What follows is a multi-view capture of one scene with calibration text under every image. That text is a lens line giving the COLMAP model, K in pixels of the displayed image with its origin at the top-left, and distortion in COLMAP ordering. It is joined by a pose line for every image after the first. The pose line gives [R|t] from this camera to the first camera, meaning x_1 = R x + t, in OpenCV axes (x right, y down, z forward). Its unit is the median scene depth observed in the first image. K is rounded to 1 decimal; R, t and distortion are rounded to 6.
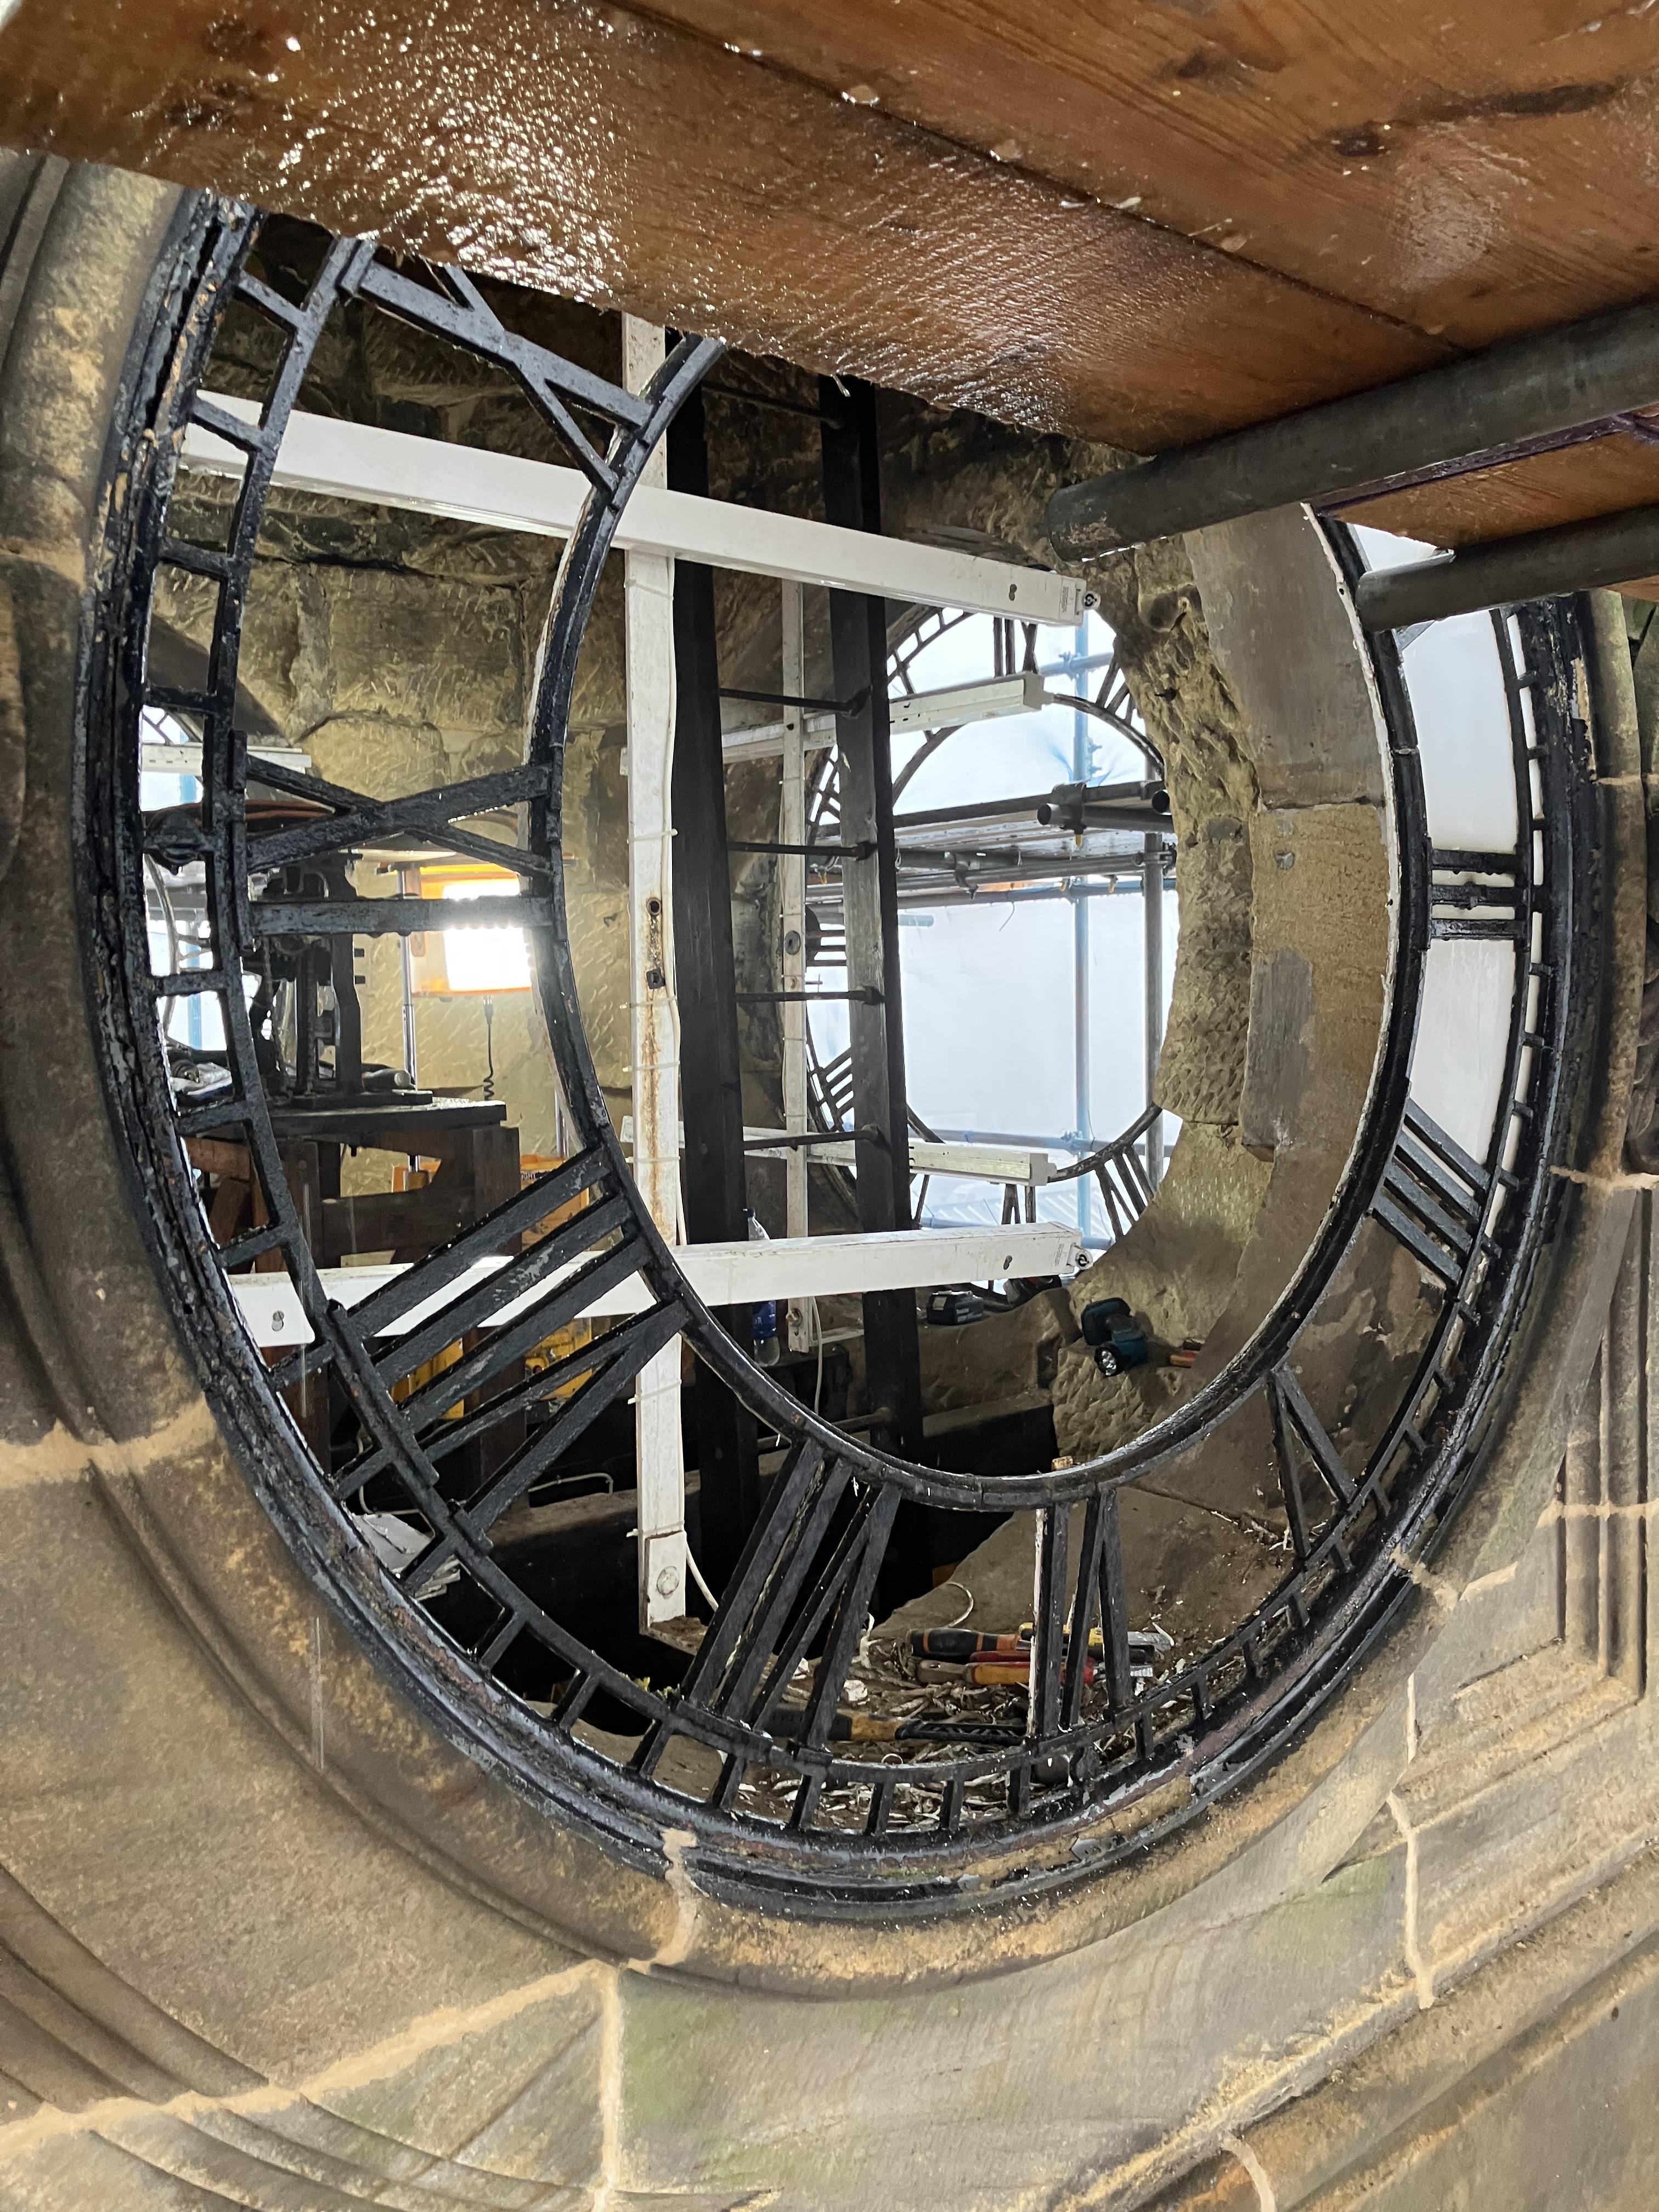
lens RADIAL K [[1785.3, 0, 829.5], [0, 1785.3, 1106.0], [0, 0, 1]] dist [0.002488, 0.005866]
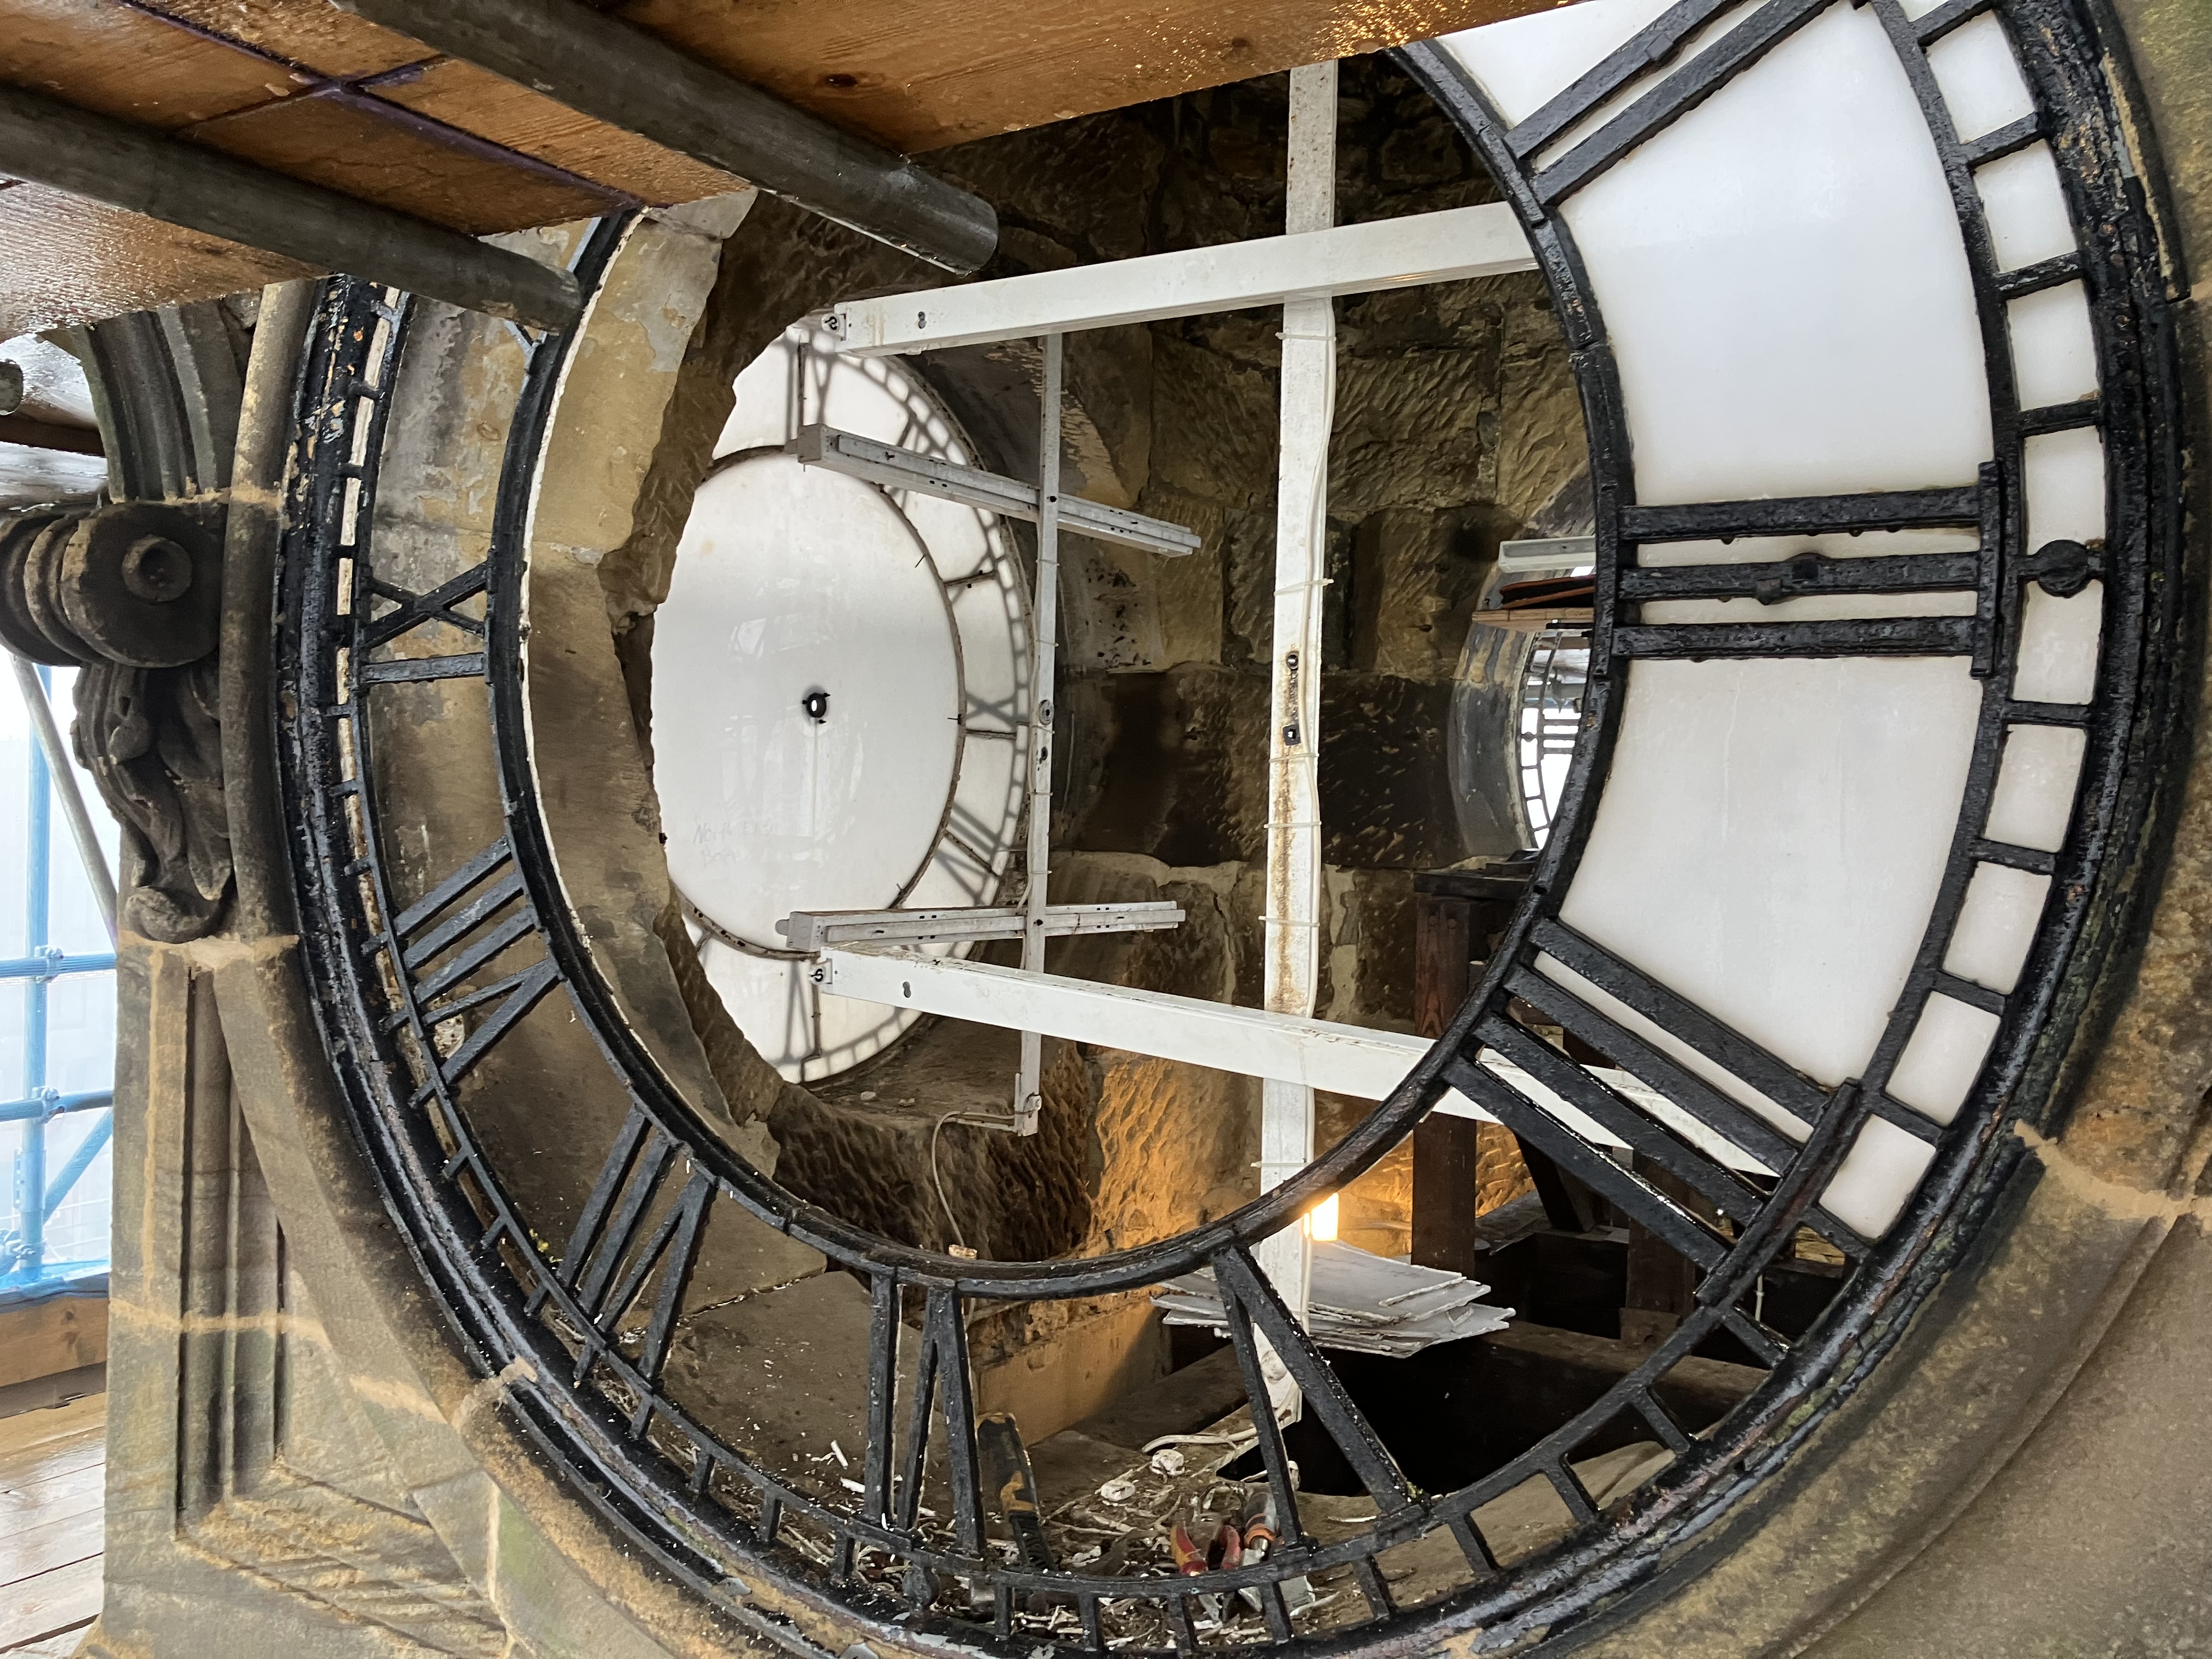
lens RADIAL K [[1785.3, 0, 1106.3], [0, 1785.3, 821.0], [0, 0, 1]] dist [0.002488, 0.005866]
pose [[0.287775, 0.044933, -0.956643, 0.805914], [-0.093870, 0.995412, 0.018516, -0.033312], [0.953086, 0.084471, 0.290673, 0.629749]]
